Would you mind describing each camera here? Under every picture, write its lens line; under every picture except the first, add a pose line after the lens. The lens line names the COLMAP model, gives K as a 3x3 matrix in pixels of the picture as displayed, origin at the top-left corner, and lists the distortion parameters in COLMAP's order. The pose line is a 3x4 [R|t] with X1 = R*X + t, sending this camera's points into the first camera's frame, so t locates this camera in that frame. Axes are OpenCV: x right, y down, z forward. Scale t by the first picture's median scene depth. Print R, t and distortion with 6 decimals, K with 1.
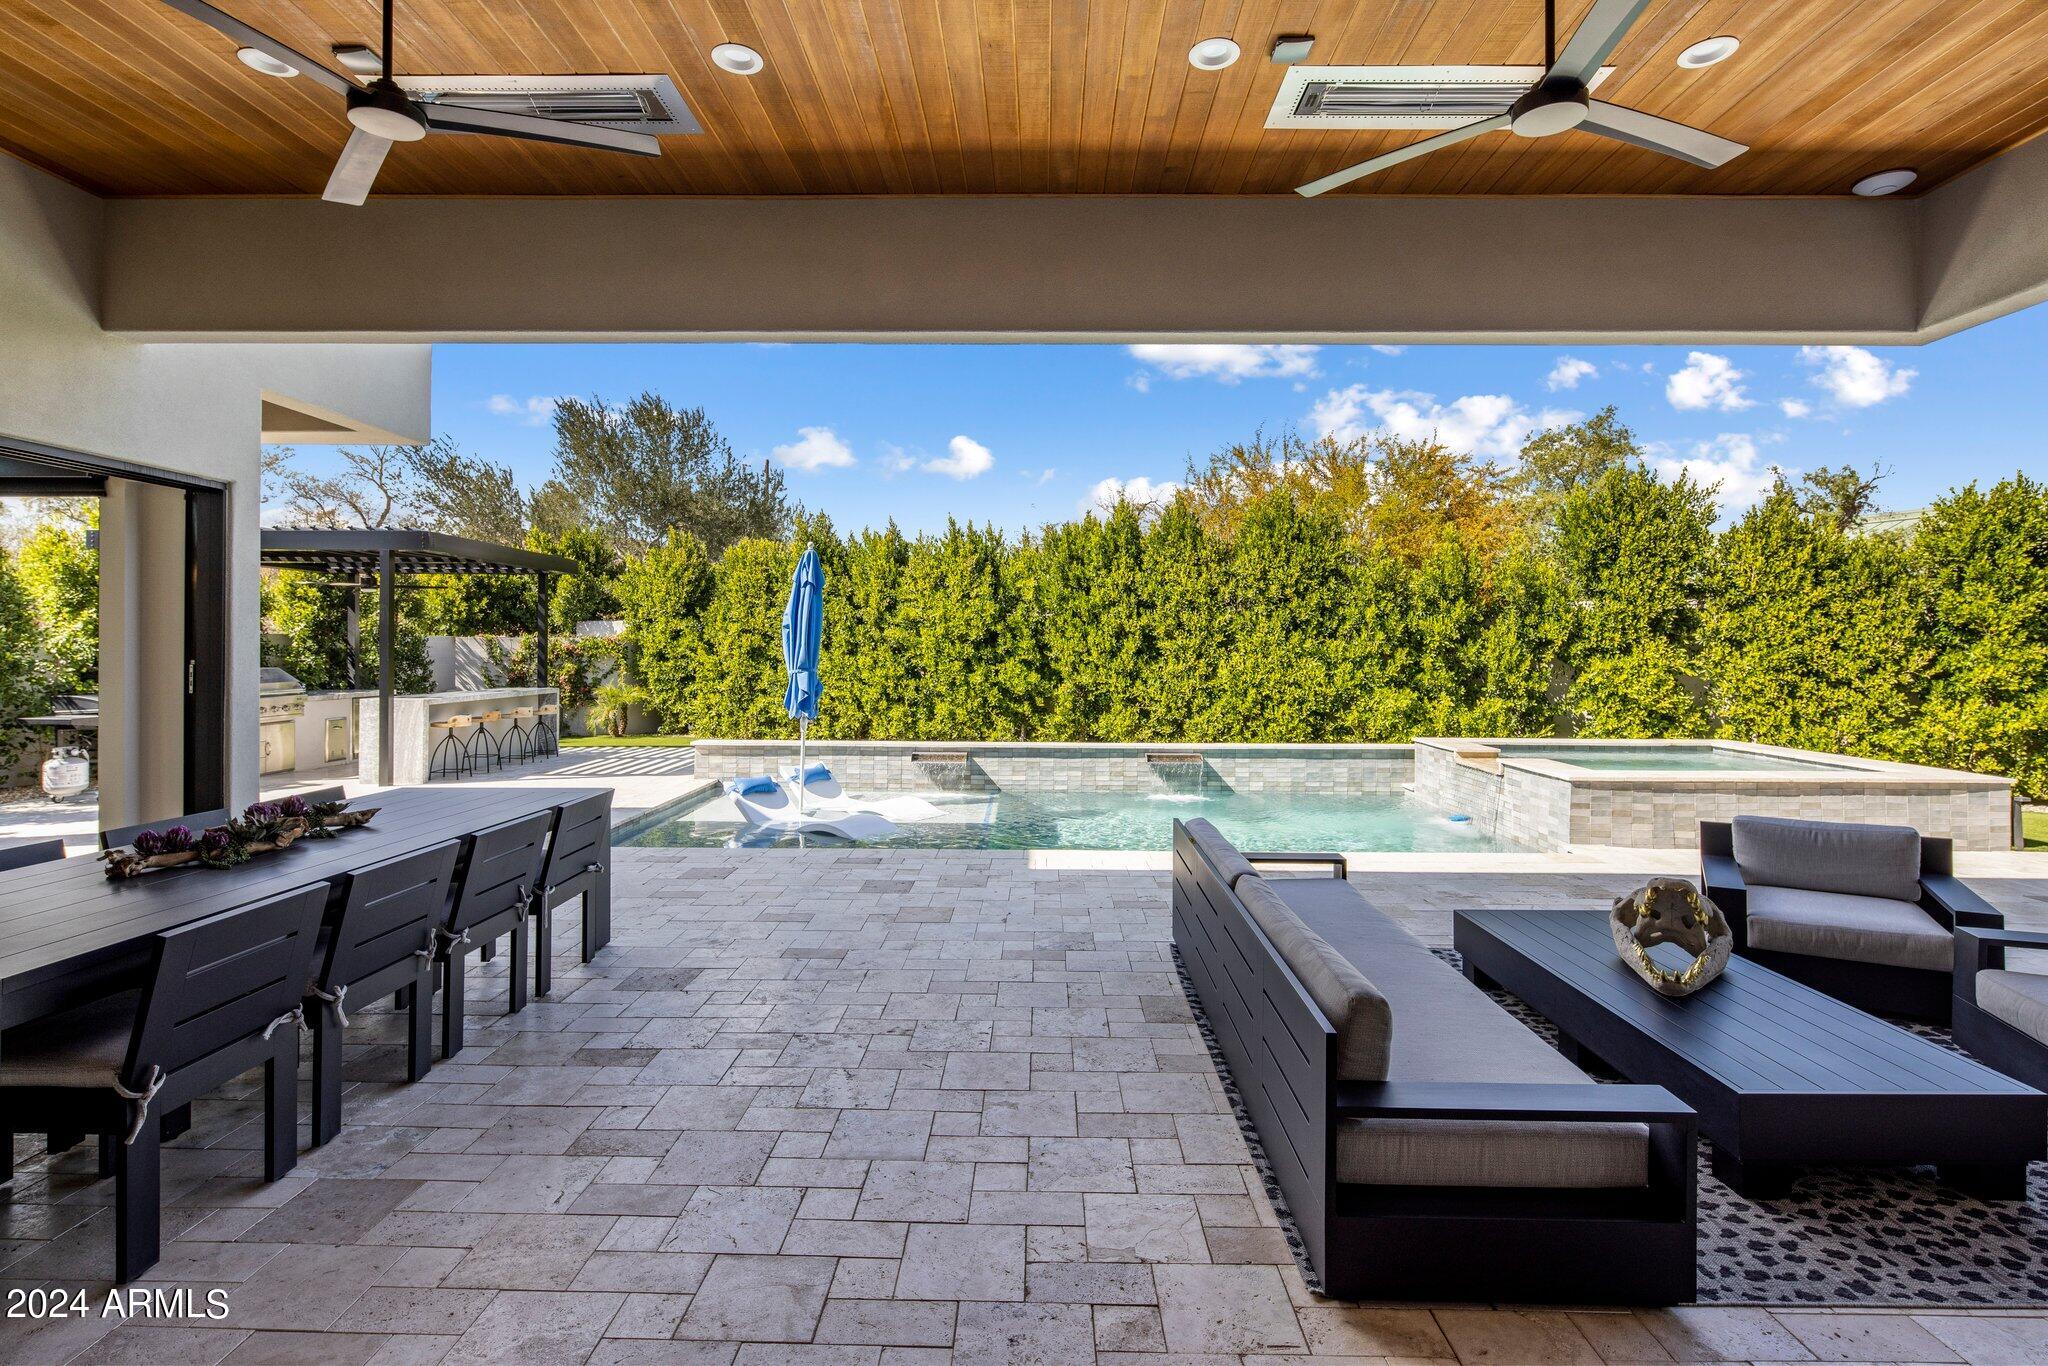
lens RADIAL K [[987.8, 0, 1021.6], [0, 987.8, 641.1], [0, 0, 1]] dist [0.006111, -0.004482]
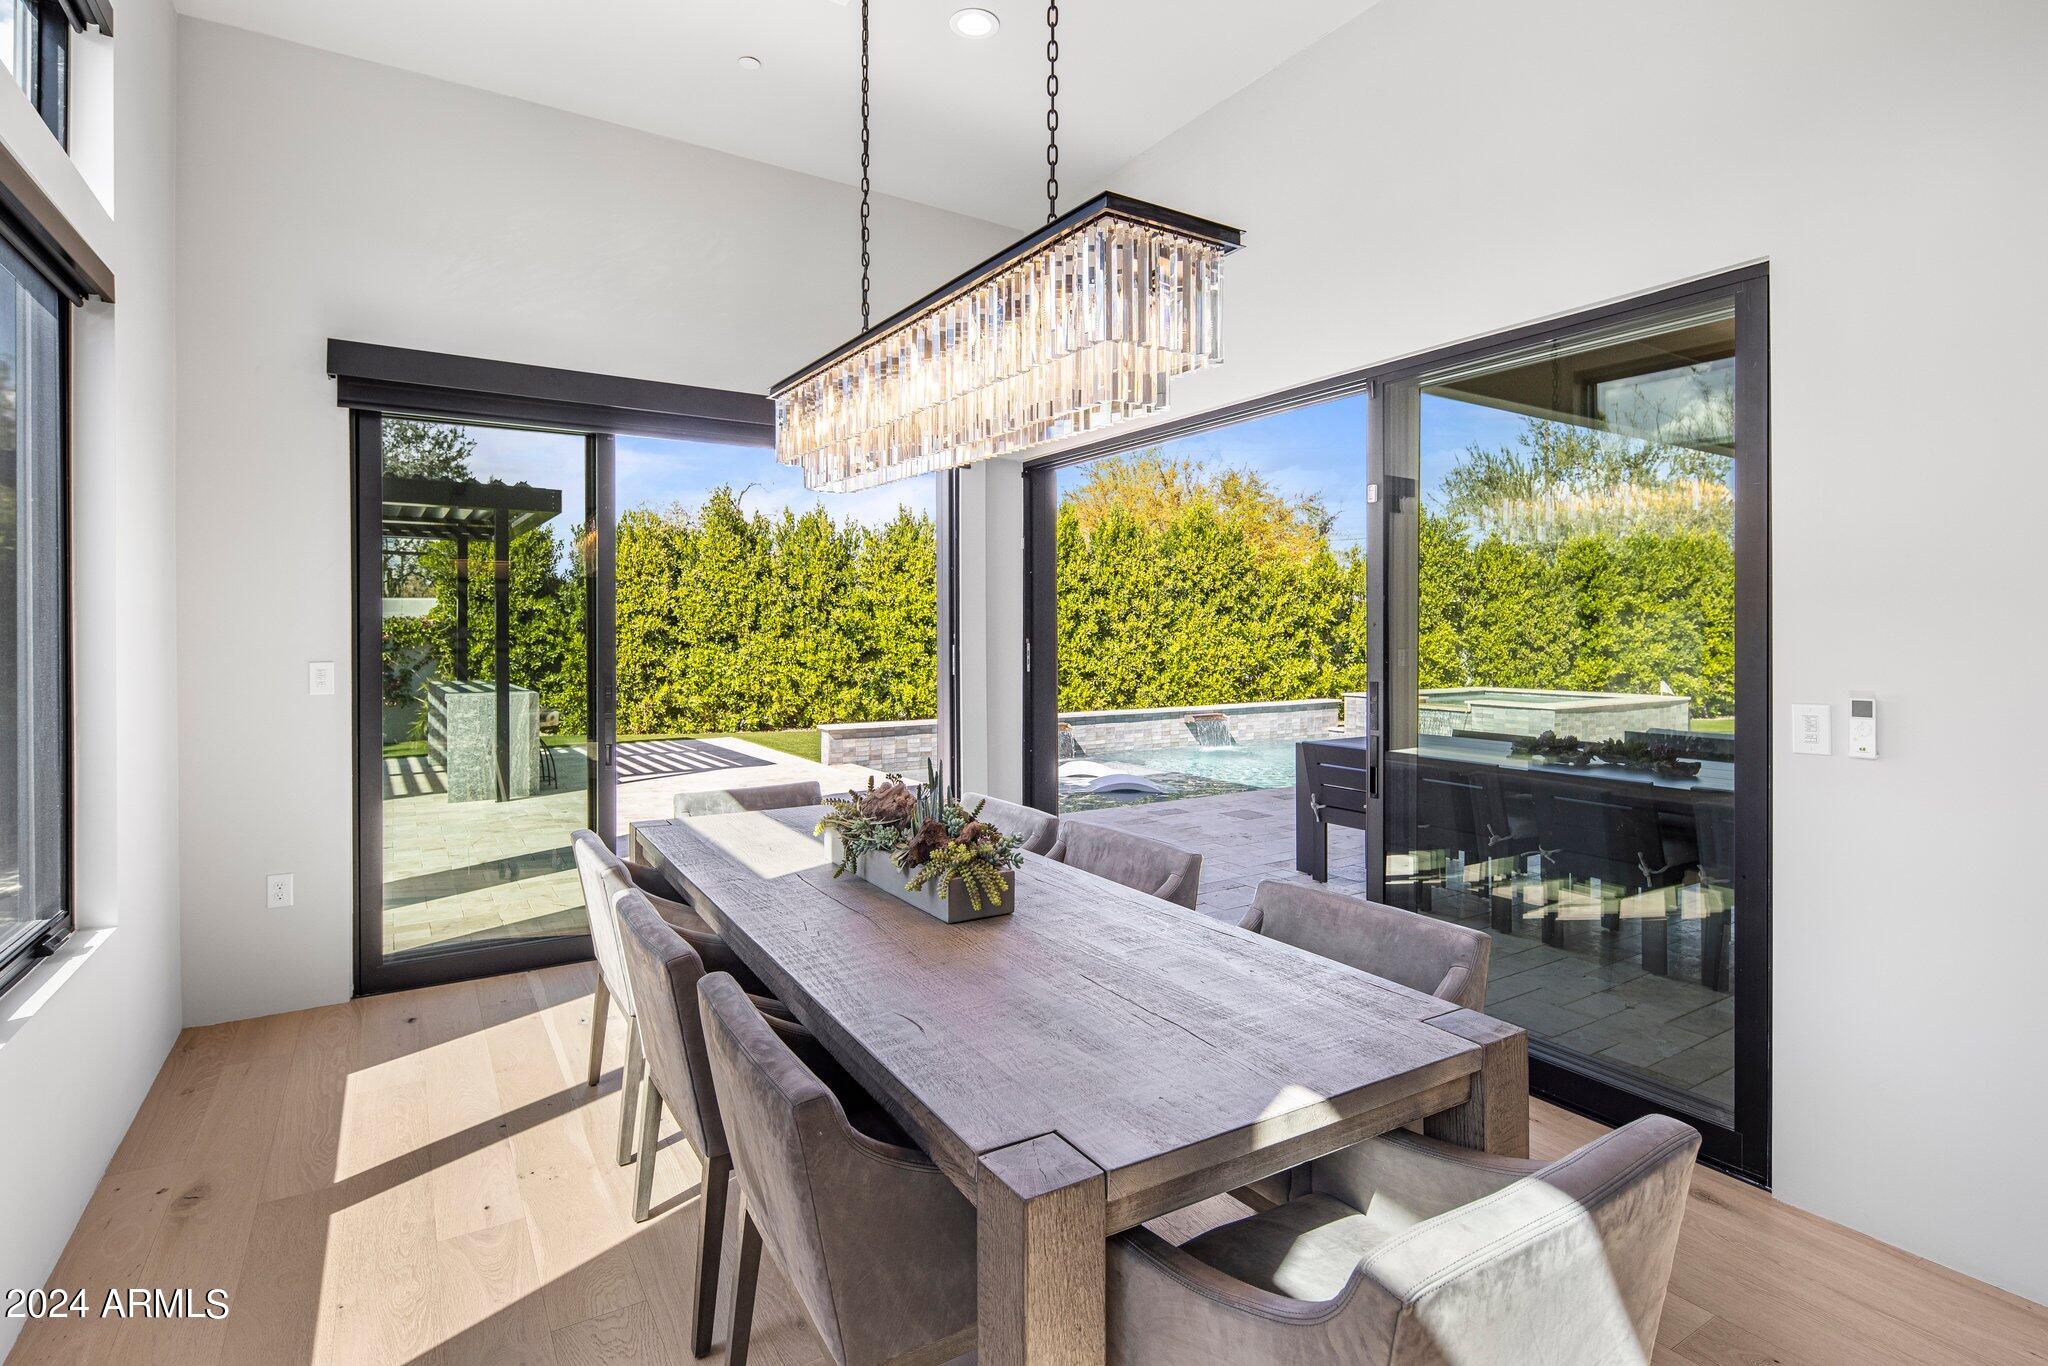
lens RADIAL K [[987.8, 0, 1018.3], [0, 987.8, 643.3], [0, 0, 1]] dist [0.006111, -0.004482]
pose [[0.837668, -0.010515, 0.546079, -0.618024], [0.000597, 0.999832, 0.018336, 0.002022], [-0.546180, -0.015034, 0.837533, 0.079596]]
